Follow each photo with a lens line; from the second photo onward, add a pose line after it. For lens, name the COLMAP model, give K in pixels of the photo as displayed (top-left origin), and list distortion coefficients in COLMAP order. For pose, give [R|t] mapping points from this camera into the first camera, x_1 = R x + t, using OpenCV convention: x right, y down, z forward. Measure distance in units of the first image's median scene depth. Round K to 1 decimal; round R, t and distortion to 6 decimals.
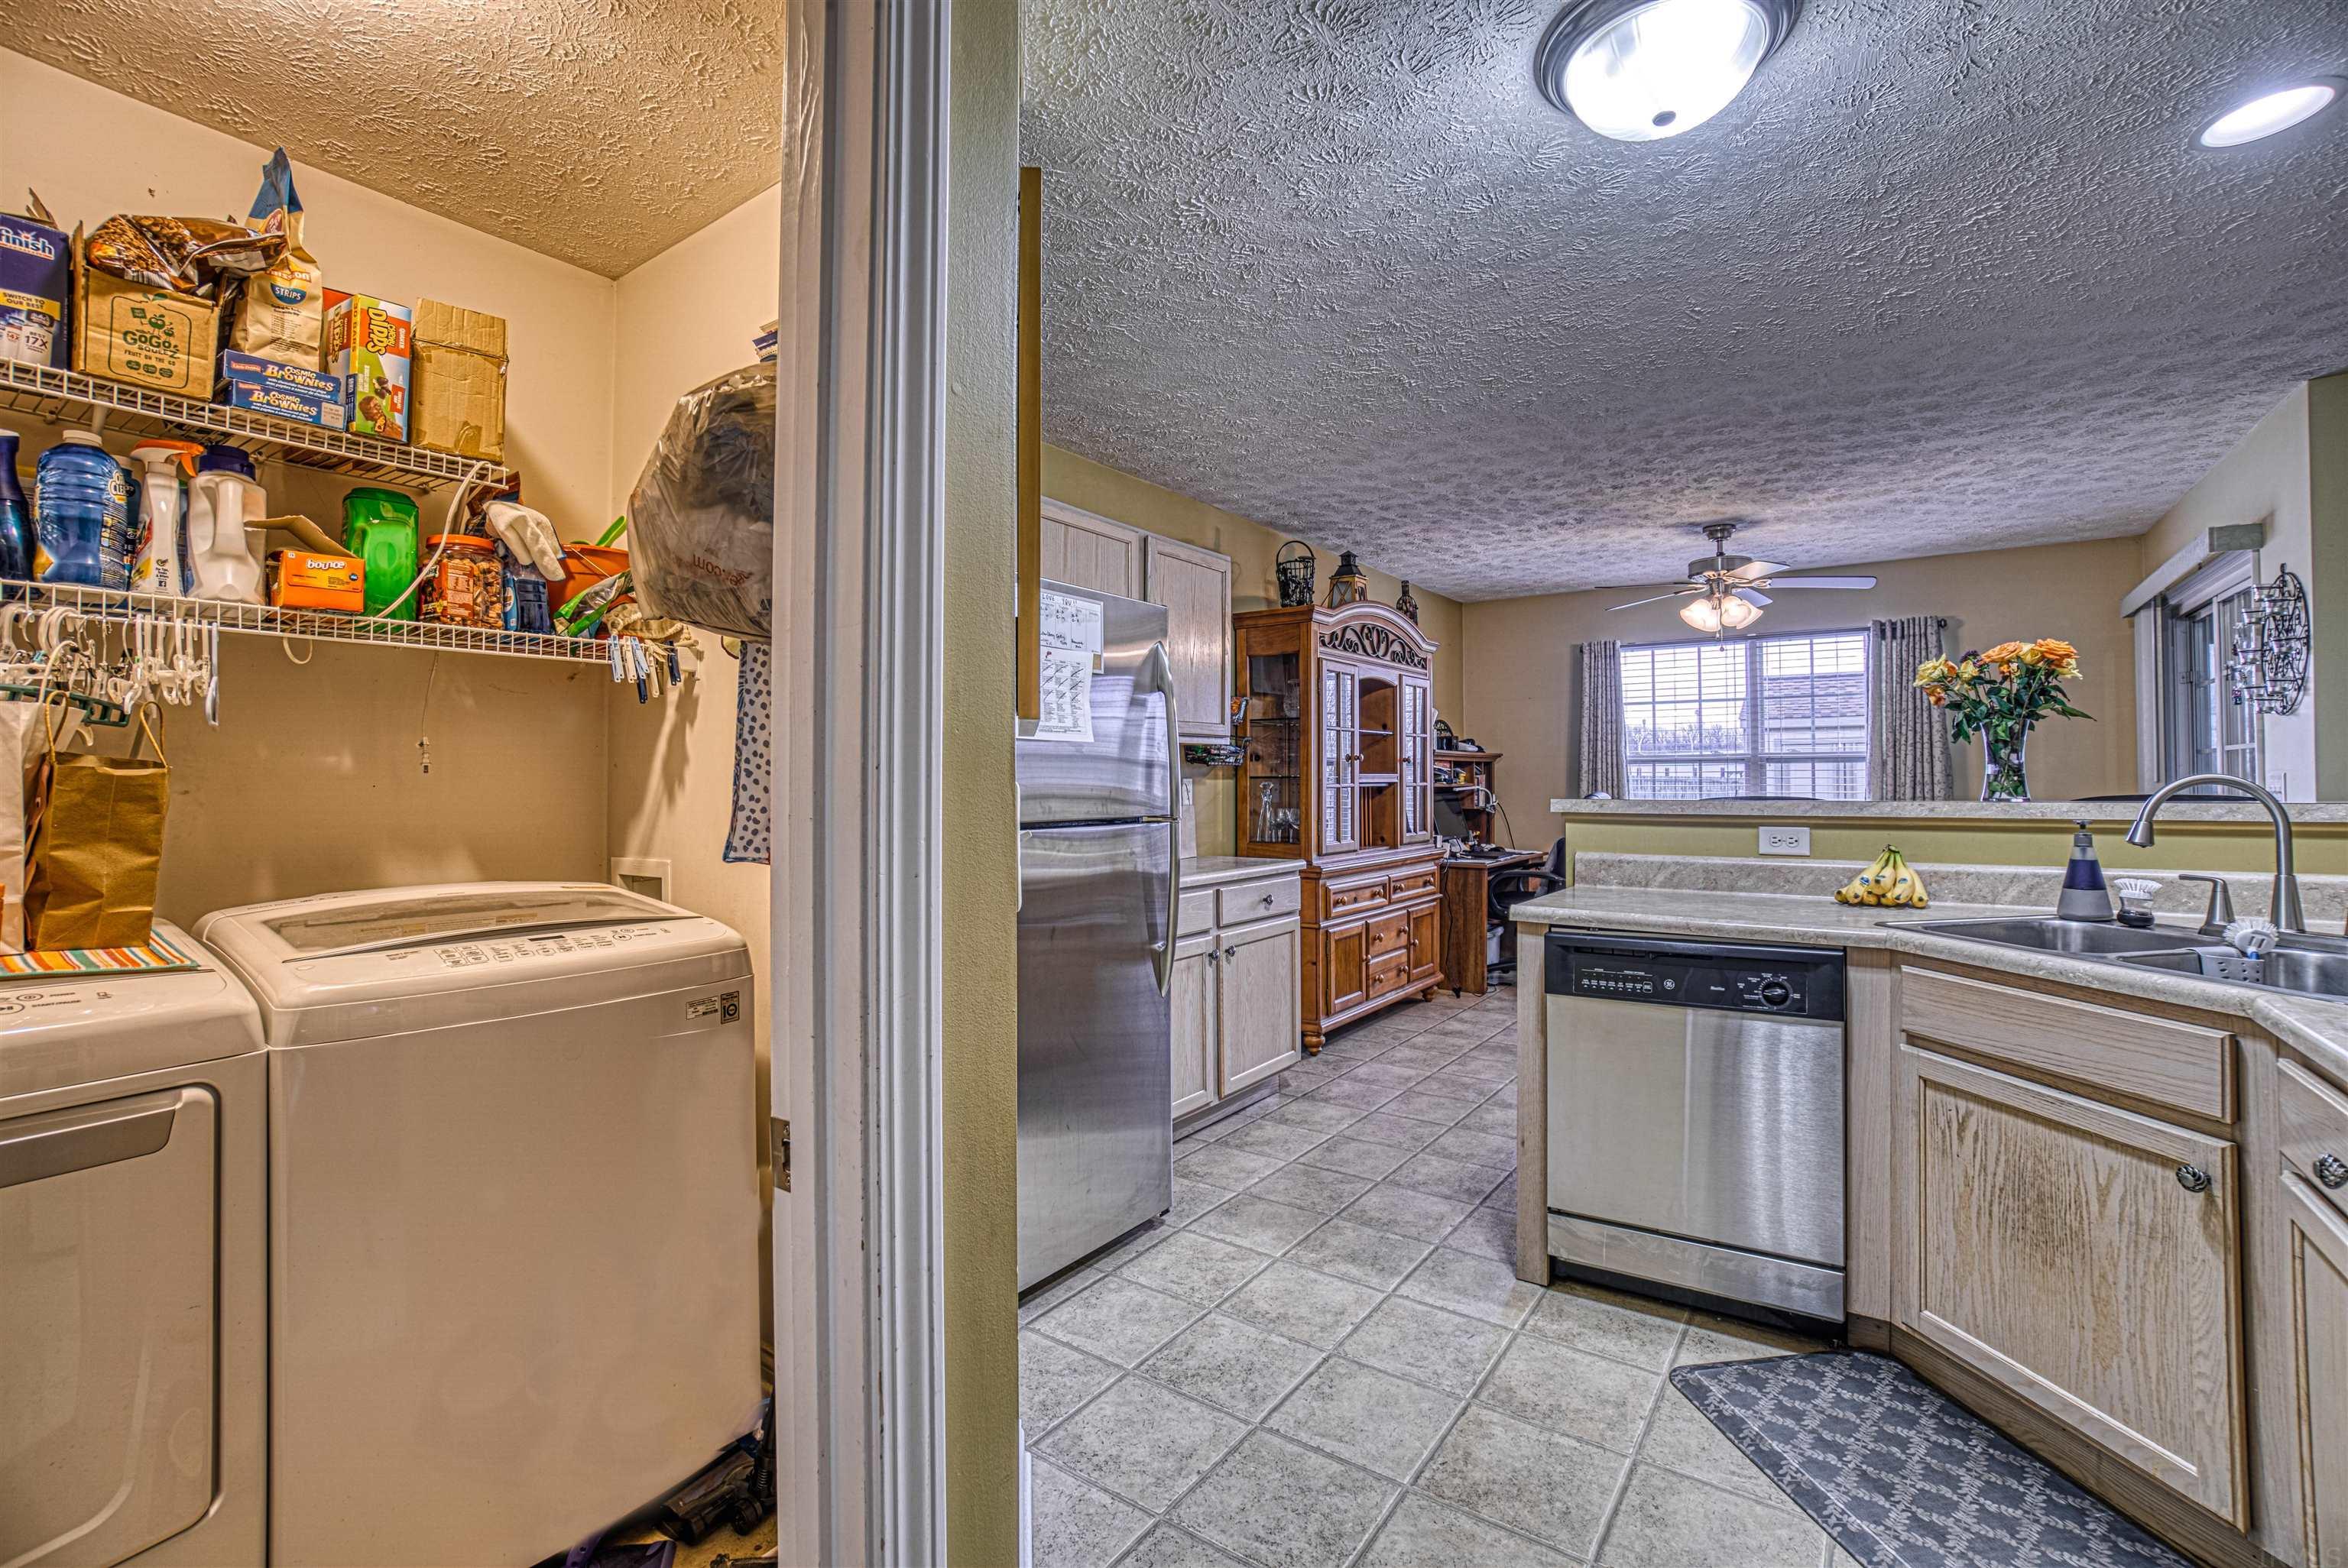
lens RADIAL K [[1024.7, 0, 1166.5], [0, 1024.7, 768.7], [0, 0, 1]] dist [-0.066299, 0.023699]
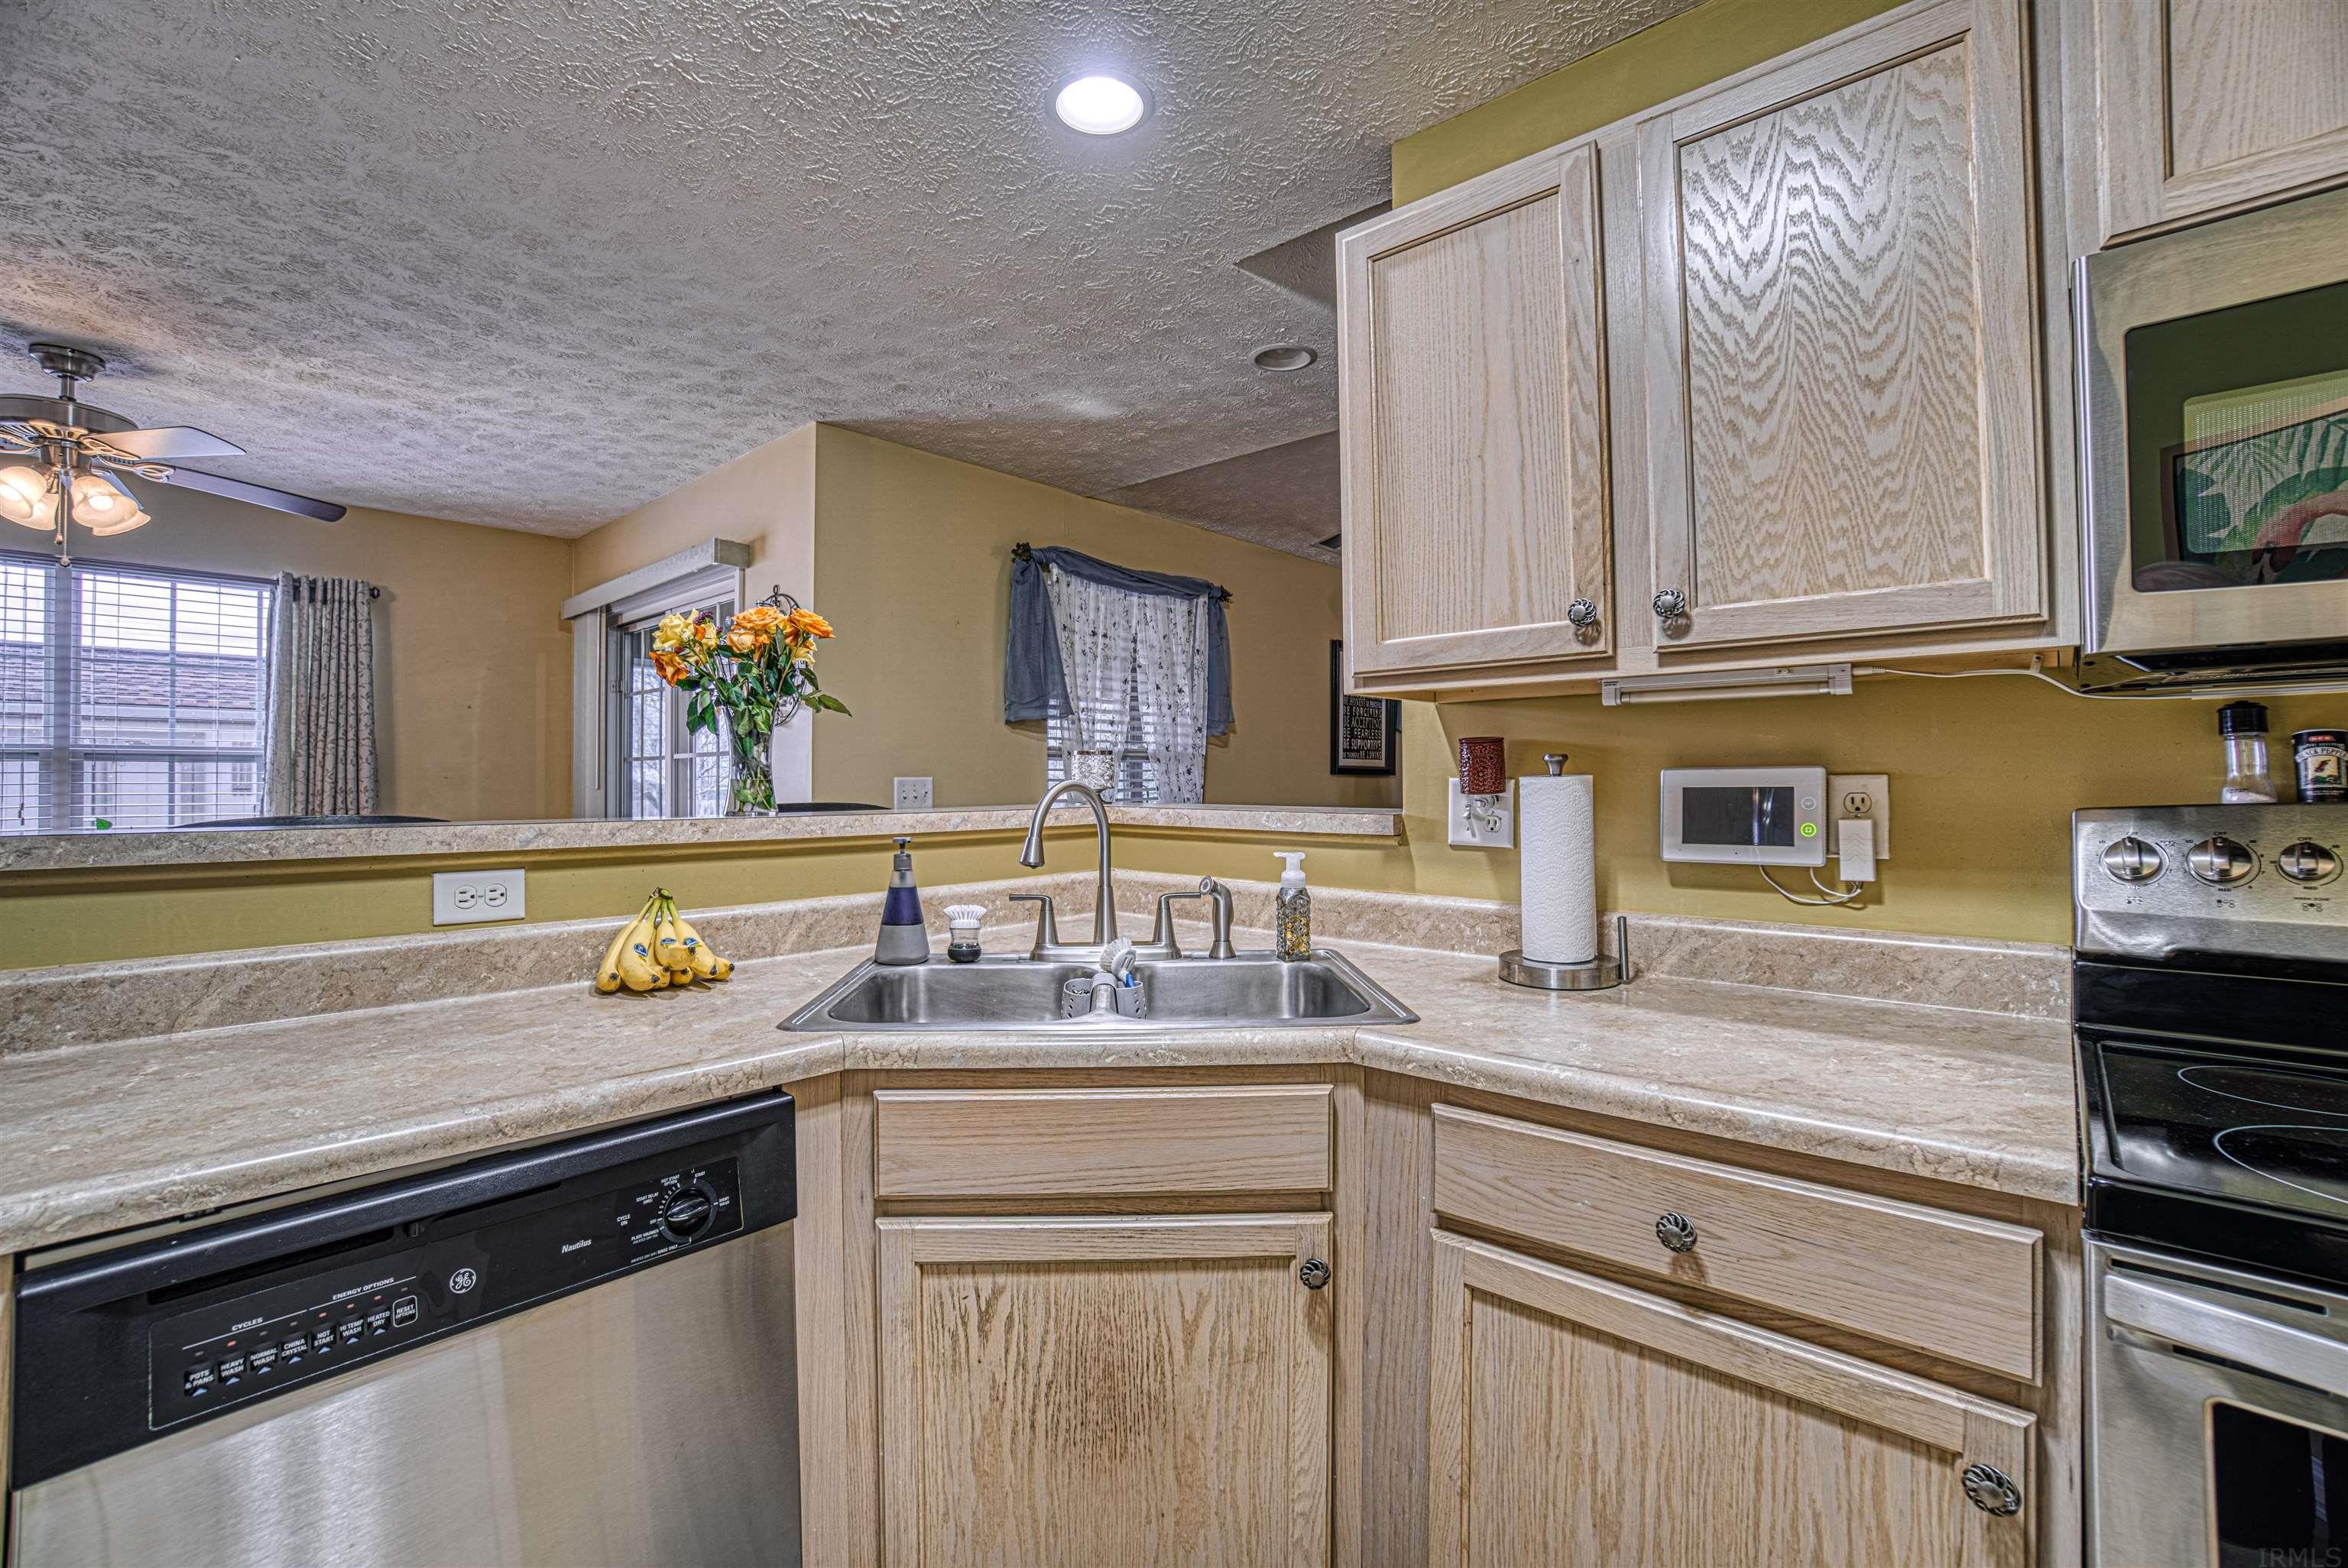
lens RADIAL K [[1024.7, 0, 1166.5], [0, 1024.7, 768.7], [0, 0, 1]] dist [-0.066299, 0.023699]
pose [[0.102920, 0.017251, 0.994540, 0.114121], [-0.010013, 0.999817, -0.016307, 0.007043], [-0.994639, -0.008280, 0.103074, 0.626944]]
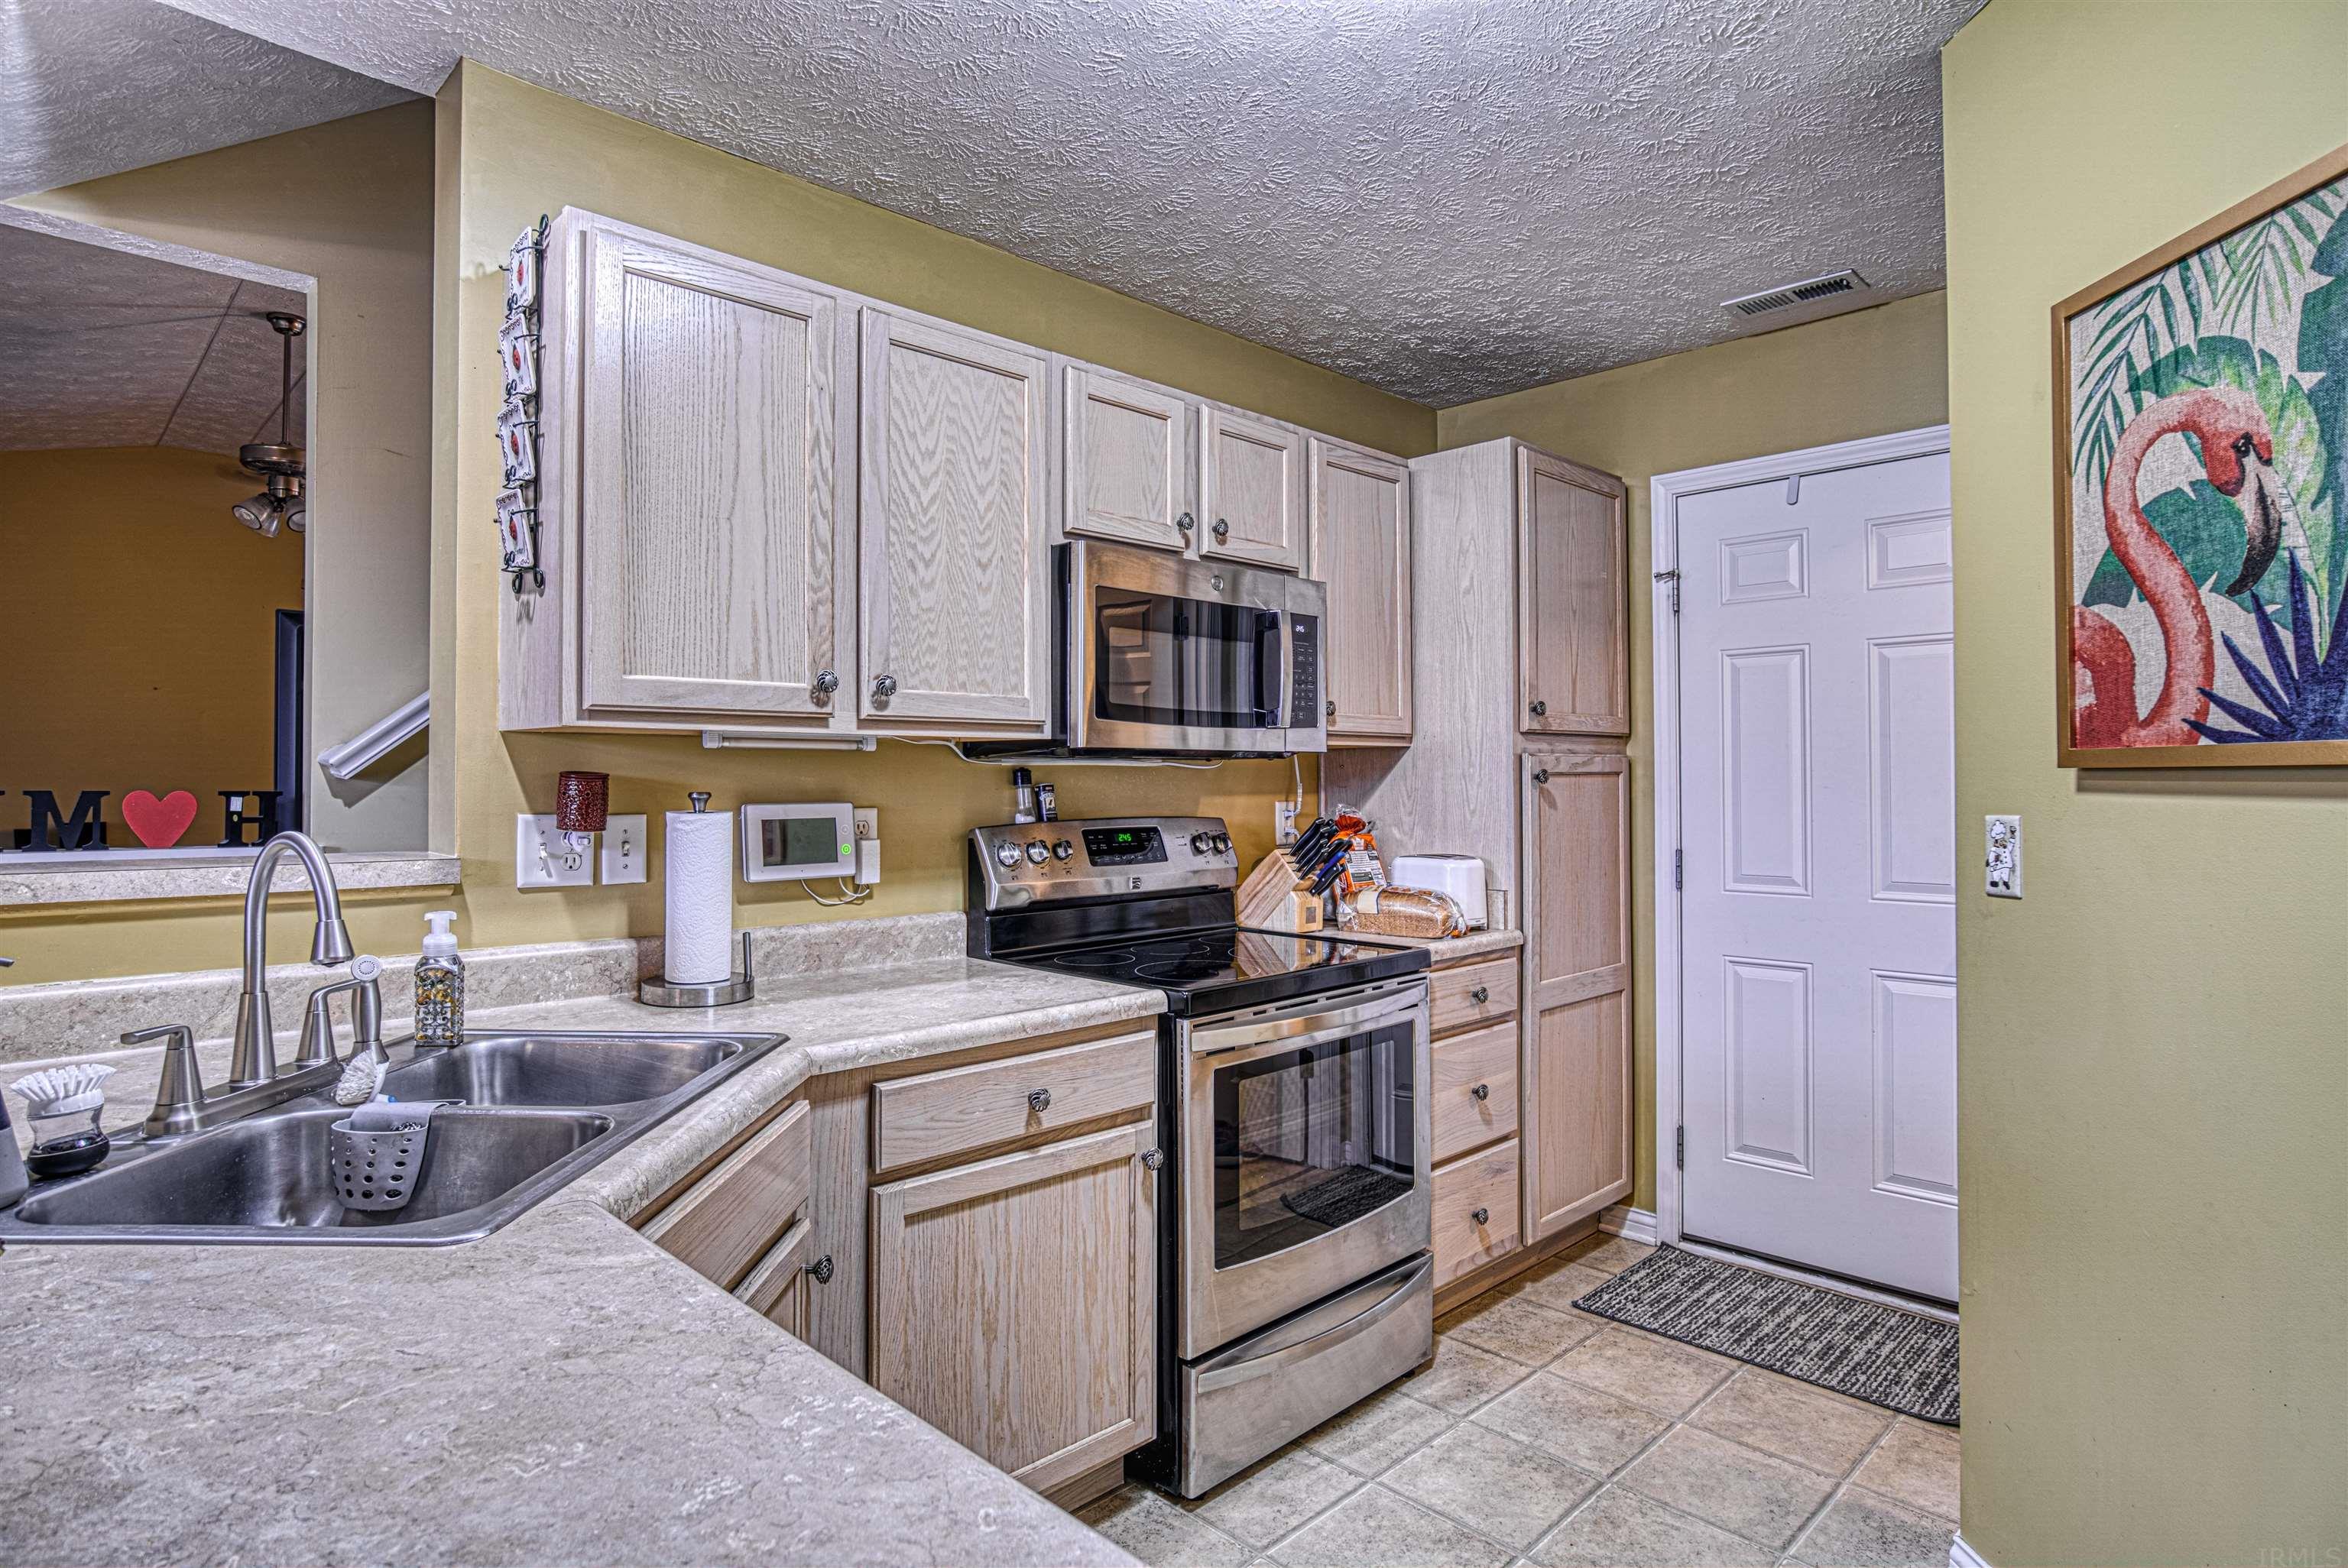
lens RADIAL K [[1223.5, 0, 1163.3], [0, 1223.5, 771.6], [0, 0, 1]] dist [-0.038077, 0.020638]
pose [[-0.985004, 0.010098, 0.172233, 0.323794], [0.006124, 0.999703, -0.023589, -0.007815], [-0.172421, -0.022181, -0.984774, 1.236014]]
